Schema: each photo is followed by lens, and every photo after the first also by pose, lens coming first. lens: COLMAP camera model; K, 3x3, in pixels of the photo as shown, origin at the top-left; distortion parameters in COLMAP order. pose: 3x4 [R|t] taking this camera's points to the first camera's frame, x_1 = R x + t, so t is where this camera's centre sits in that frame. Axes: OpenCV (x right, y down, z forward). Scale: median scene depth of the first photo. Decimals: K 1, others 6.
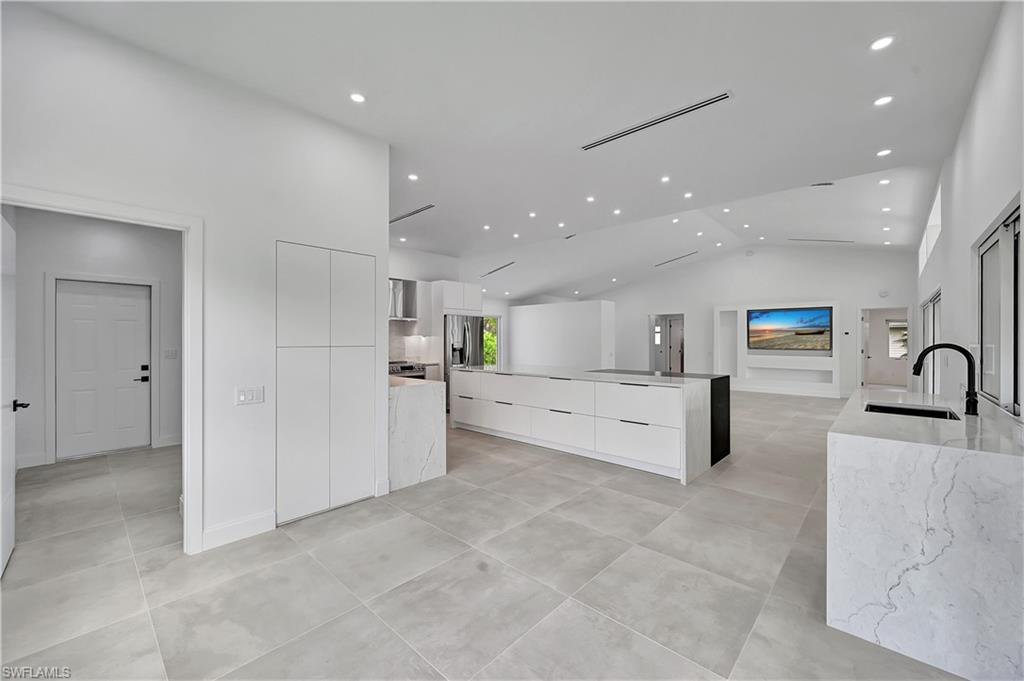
lens RADIAL K [[408.8, 0, 511.8], [0, 408.8, 339.6], [0, 0, 1]] dist [-0.000020, 0.000590]
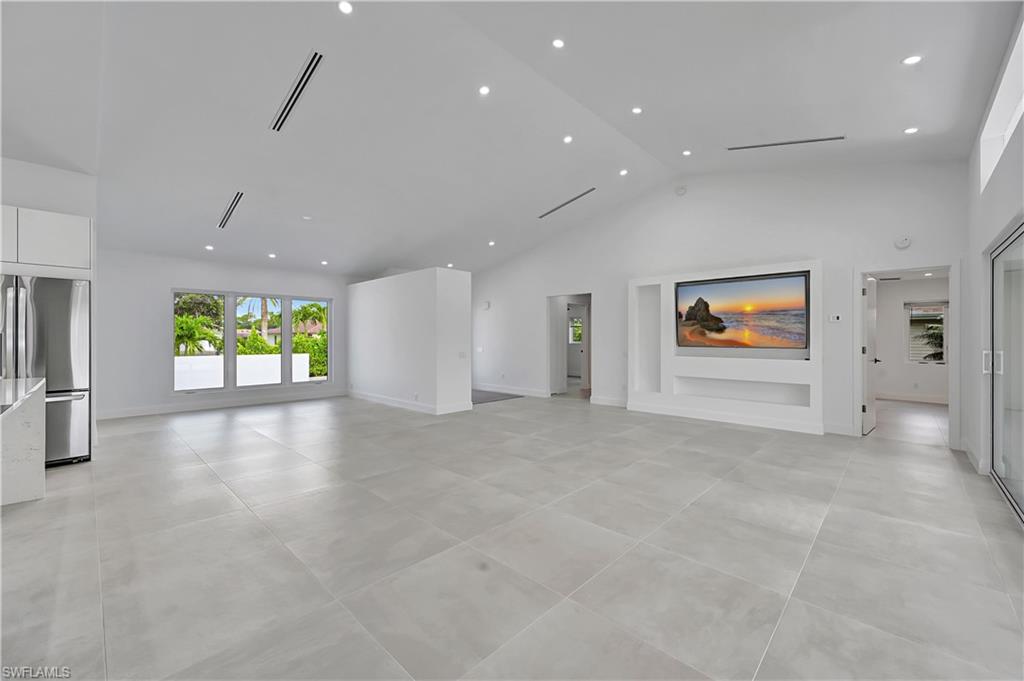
lens RADIAL K [[408.8, 0, 514.7], [0, 408.8, 337.5], [0, 0, 1]] dist [-0.000020, 0.000590]
pose [[0.999874, 0.000401, -0.015847, 0.432616], [-0.000468, 0.999991, -0.004186, 0.015487], [0.015845, 0.004193, 0.999866, 0.482792]]
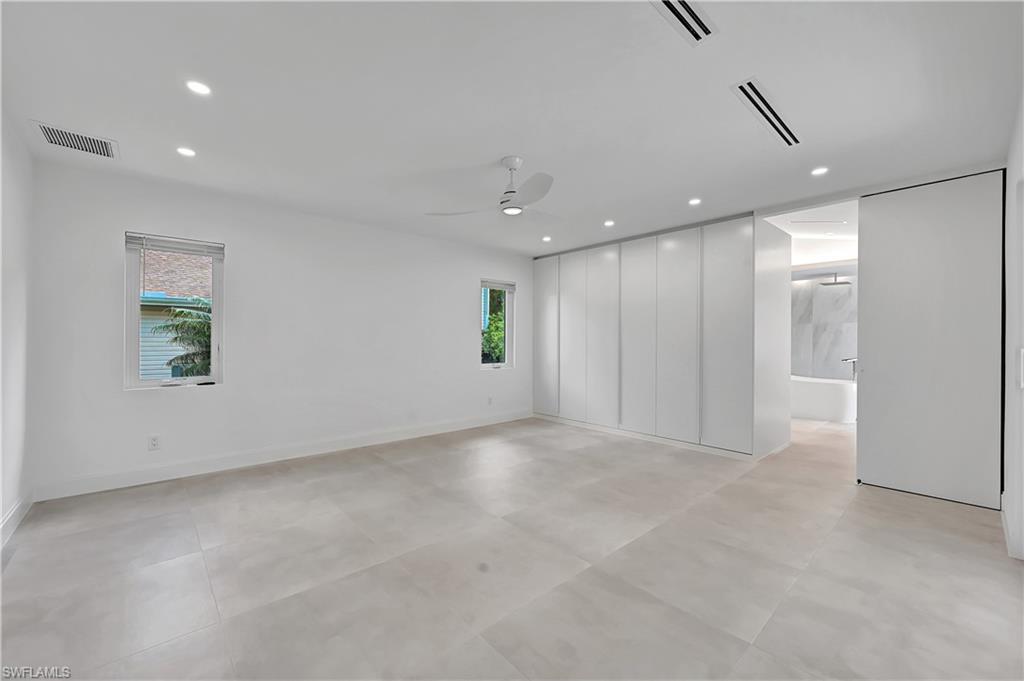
lens RADIAL K [[408.8, 0, 512.7], [0, 408.8, 345.5], [0, 0, 1]] dist [-0.000020, 0.000590]
pose [[0.099654, 0.005684, 0.995006, 1.141688], [0.002172, 0.999980, -0.005930, 0.041119], [-0.995020, 0.002752, 0.099639, 1.215641]]
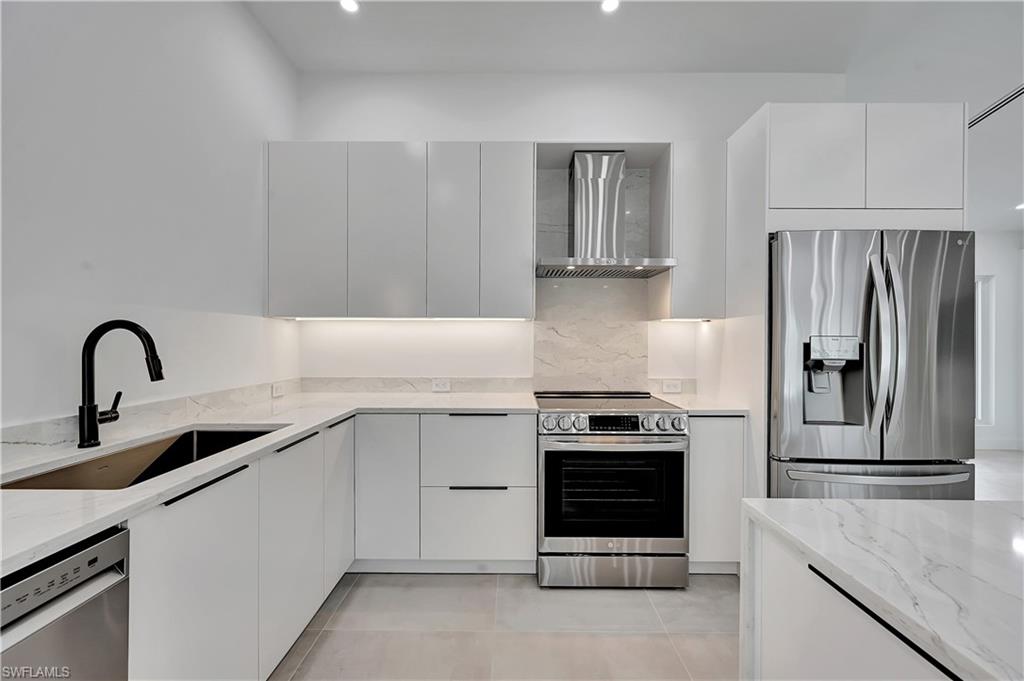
lens RADIAL K [[408.8, 0, 509.3], [0, 408.8, 343.1], [0, 0, 1]] dist [-0.000020, 0.000590]
pose [[0.673877, 0.007836, -0.738802, -0.072208], [-0.003827, 0.999967, 0.007115, 0.008333], [0.738834, -0.001968, 0.673885, 0.611097]]
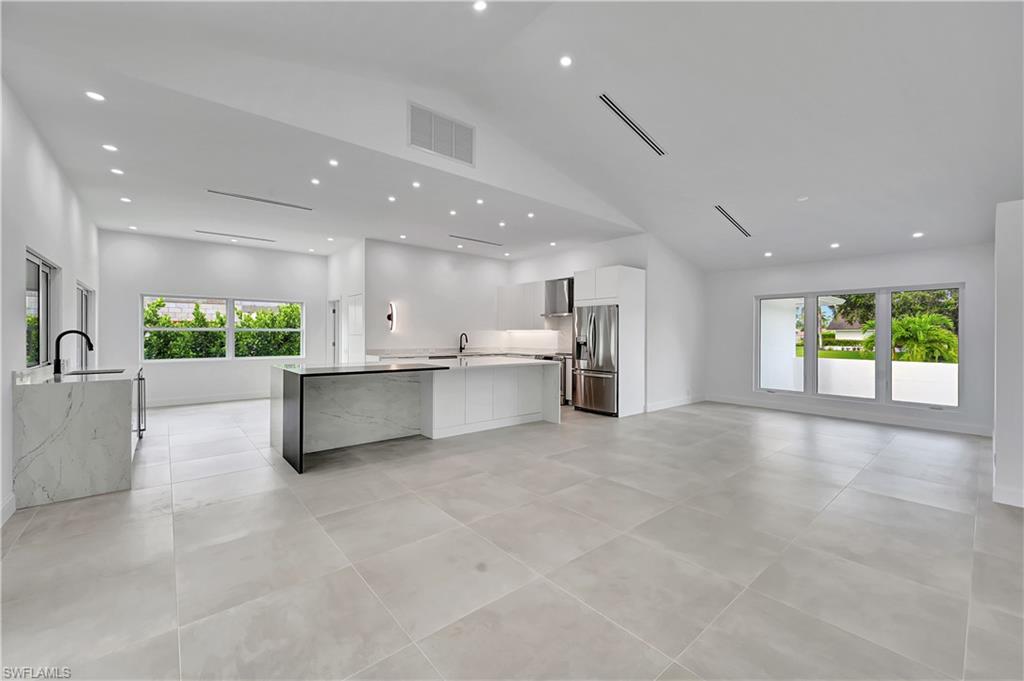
lens RADIAL K [[408.8, 0, 508.5], [0, 408.8, 338.6], [0, 0, 1]] dist [-0.000020, 0.000590]
pose [[-0.125359, 0.006684, -0.992089, 0.711991], [-0.005605, 0.999957, 0.007445, 0.005905], [0.992096, 0.006493, -0.125316, 0.845600]]
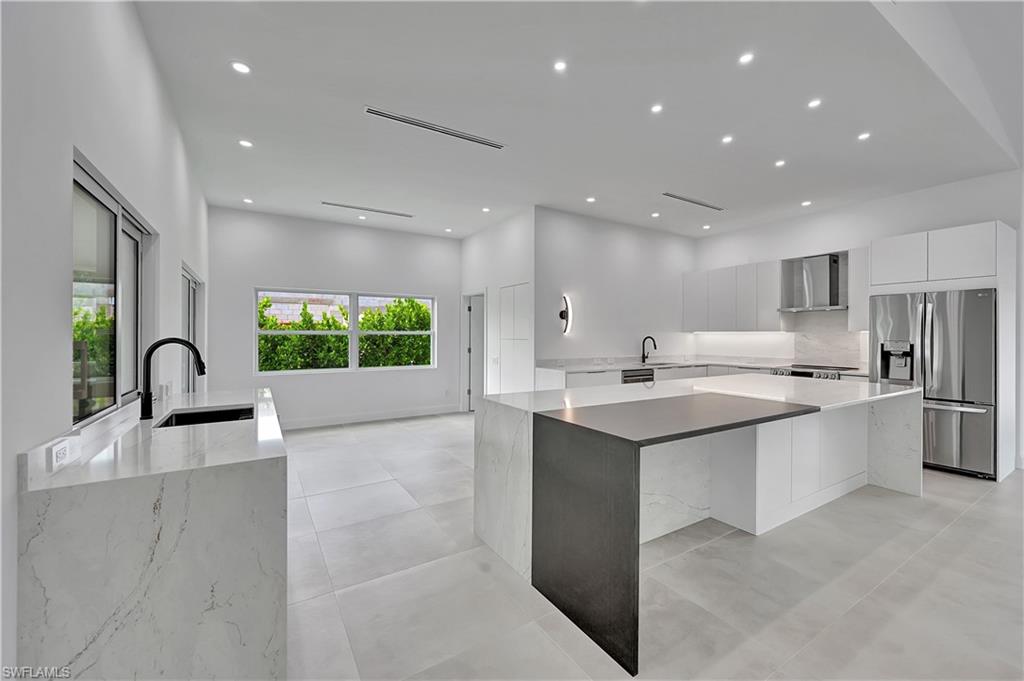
lens RADIAL K [[408.8, 0, 511.8], [0, 408.8, 337.6], [0, 0, 1]] dist [-0.000020, 0.000590]
pose [[-0.263774, 0.002832, -0.964580, 0.498486], [-0.002682, 0.999990, 0.003670, 0.000731], [0.964581, 0.003555, -0.263764, 0.561583]]
